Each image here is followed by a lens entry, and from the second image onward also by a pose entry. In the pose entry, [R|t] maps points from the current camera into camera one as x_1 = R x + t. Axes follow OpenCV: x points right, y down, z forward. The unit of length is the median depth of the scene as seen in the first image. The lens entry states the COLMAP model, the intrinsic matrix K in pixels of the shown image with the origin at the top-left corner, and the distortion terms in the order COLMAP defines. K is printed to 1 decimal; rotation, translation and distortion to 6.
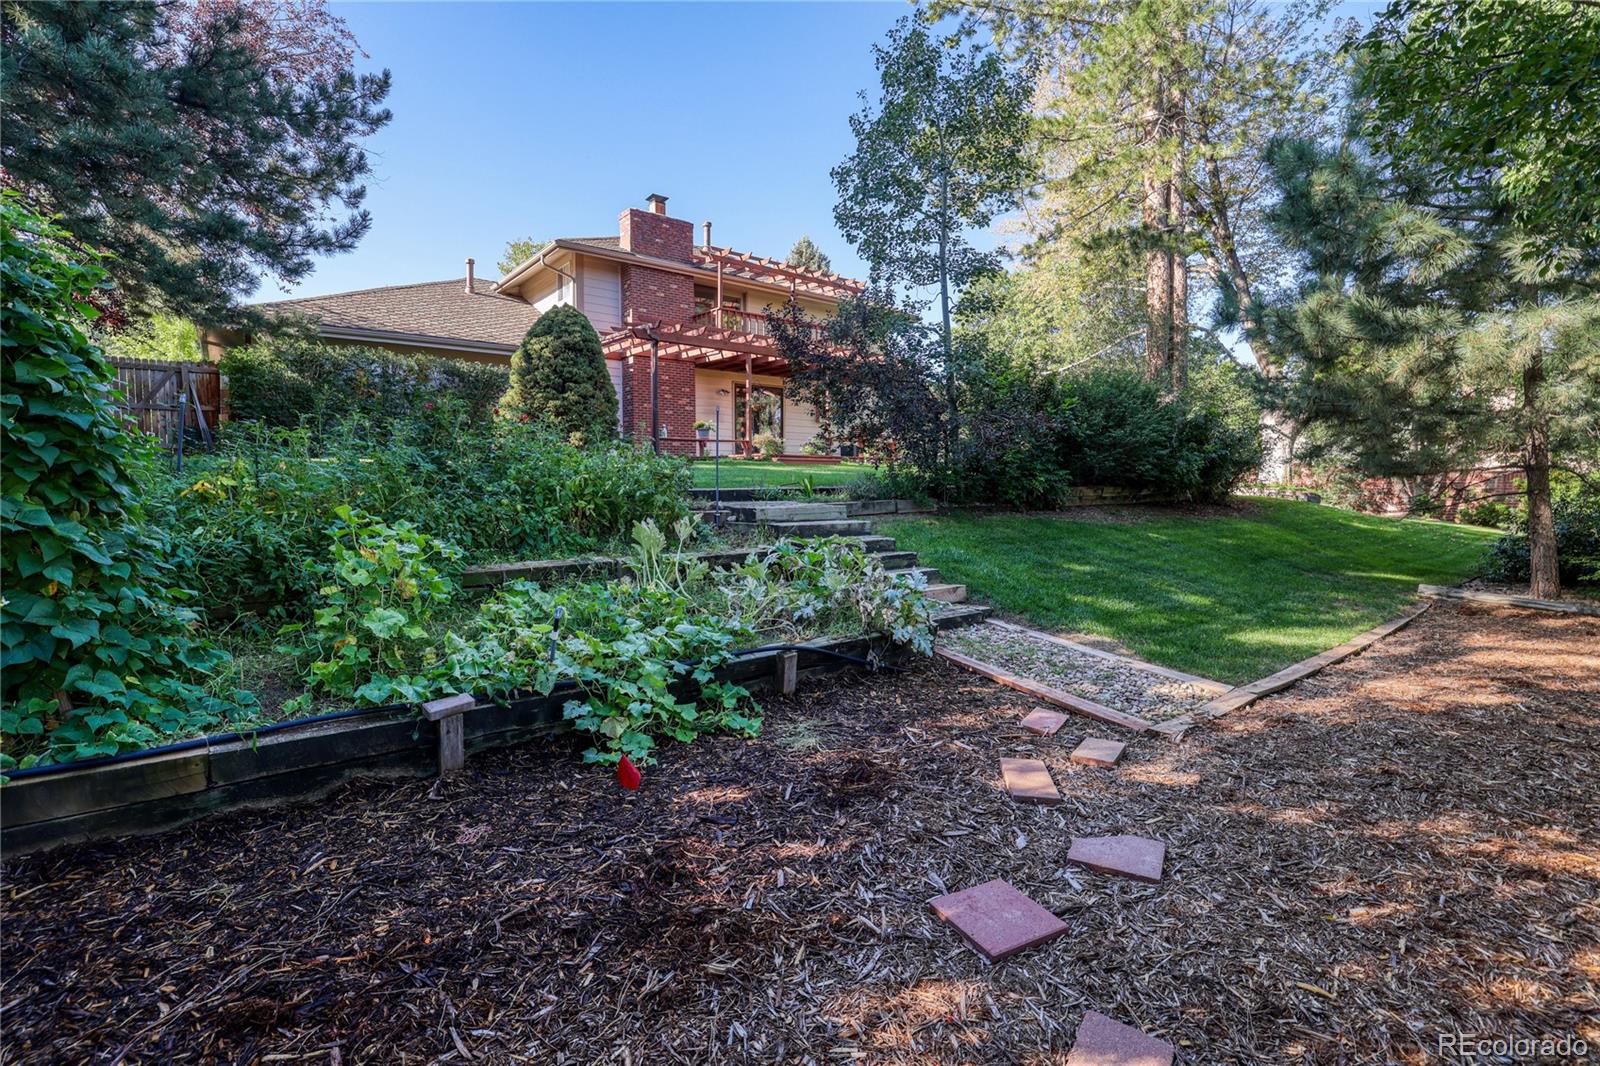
lens RADIAL K [[724.0, 0, 791.5], [0, 724.0, 497.9], [0, 0, 1]] dist [-0.015746, 0.000969]
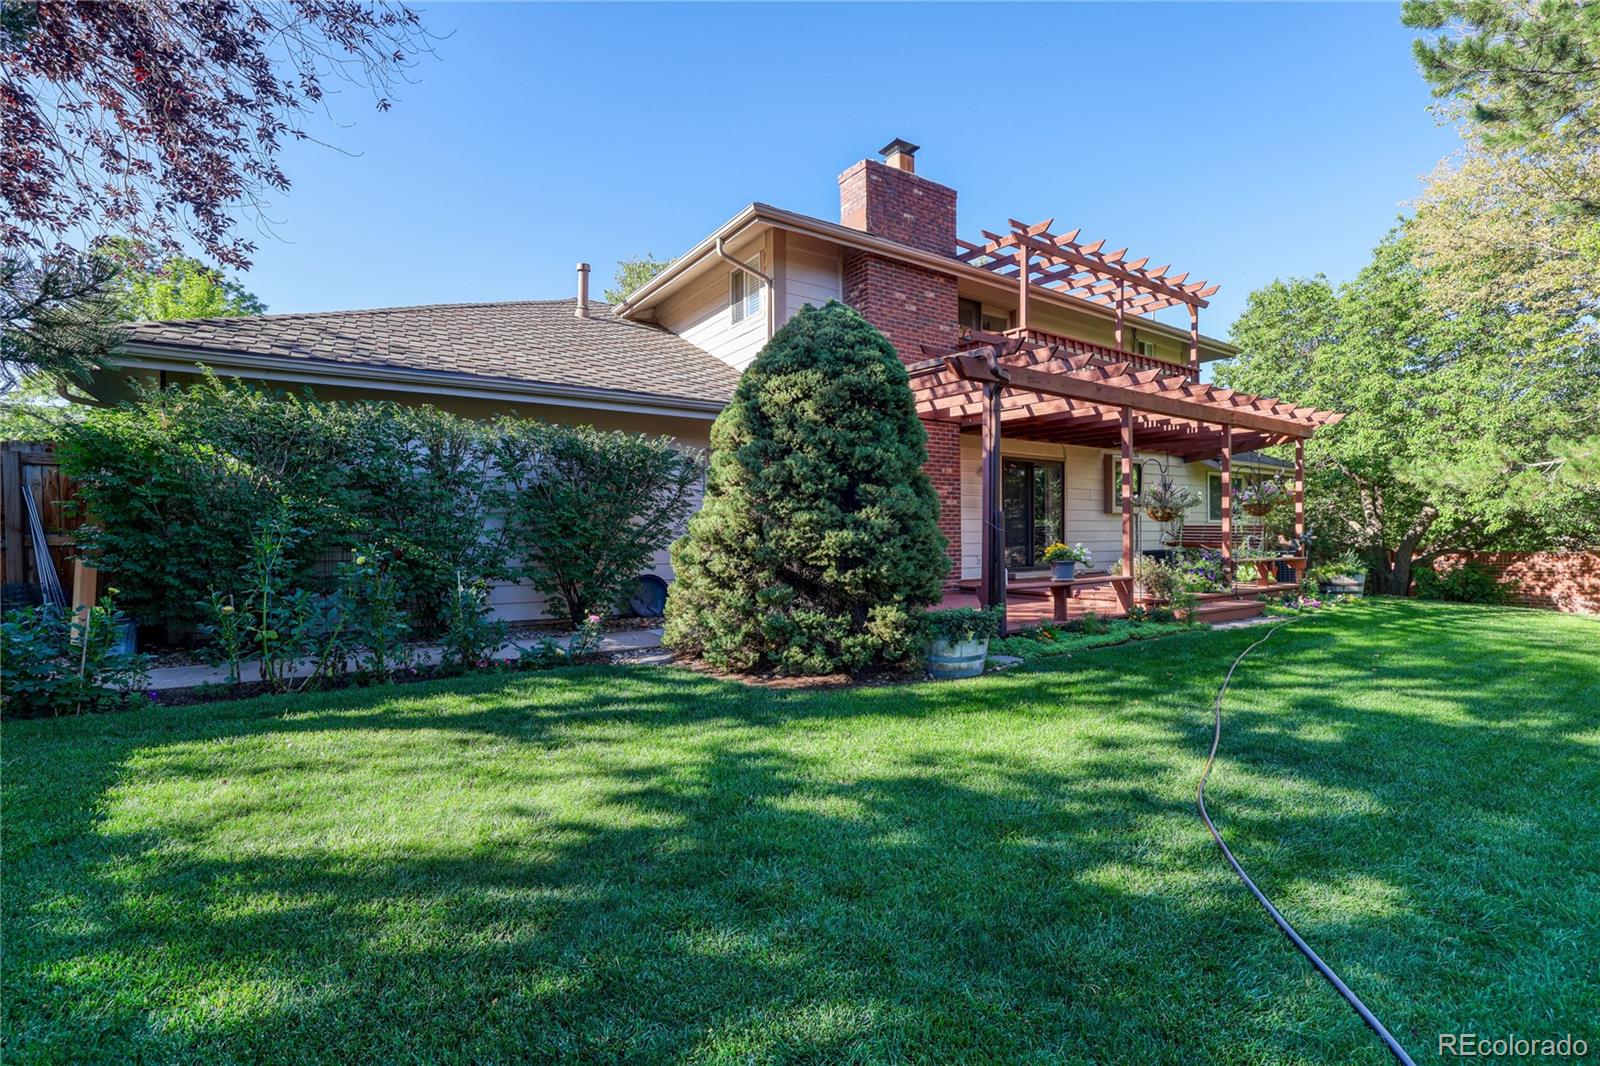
lens RADIAL K [[724.0, 0, 791.5], [0, 724.0, 497.9], [0, 0, 1]] dist [-0.015746, 0.000969]
pose [[0.996663, -0.006026, -0.081399, -0.254309], [0.000113, 0.997373, -0.072440, -0.098060], [0.081622, 0.072189, 0.994046, 0.477281]]
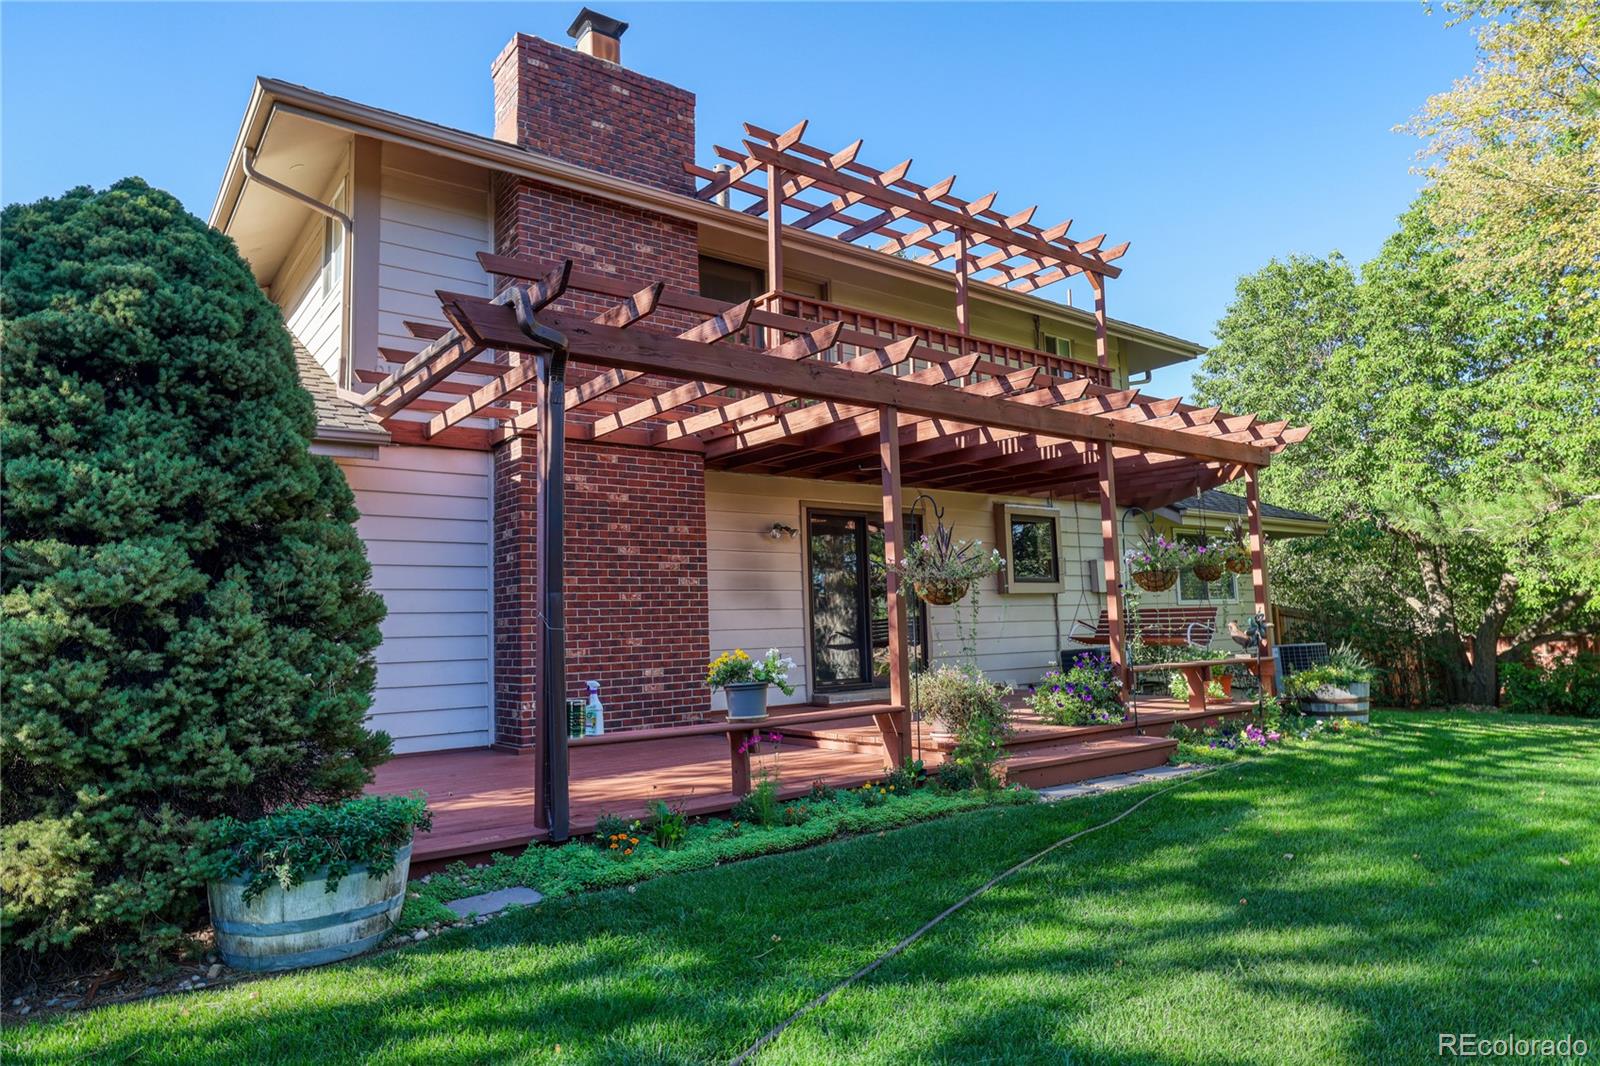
lens RADIAL K [[967.4, 0, 804.6], [0, 967.4, 472.6], [0, 0, 1]] dist [-0.002061, 0.003384]
pose [[0.999310, -0.032582, -0.017828, -0.086729], [0.028704, 0.982134, -0.185979, -0.100067], [0.023569, 0.185339, 0.982392, 0.611723]]
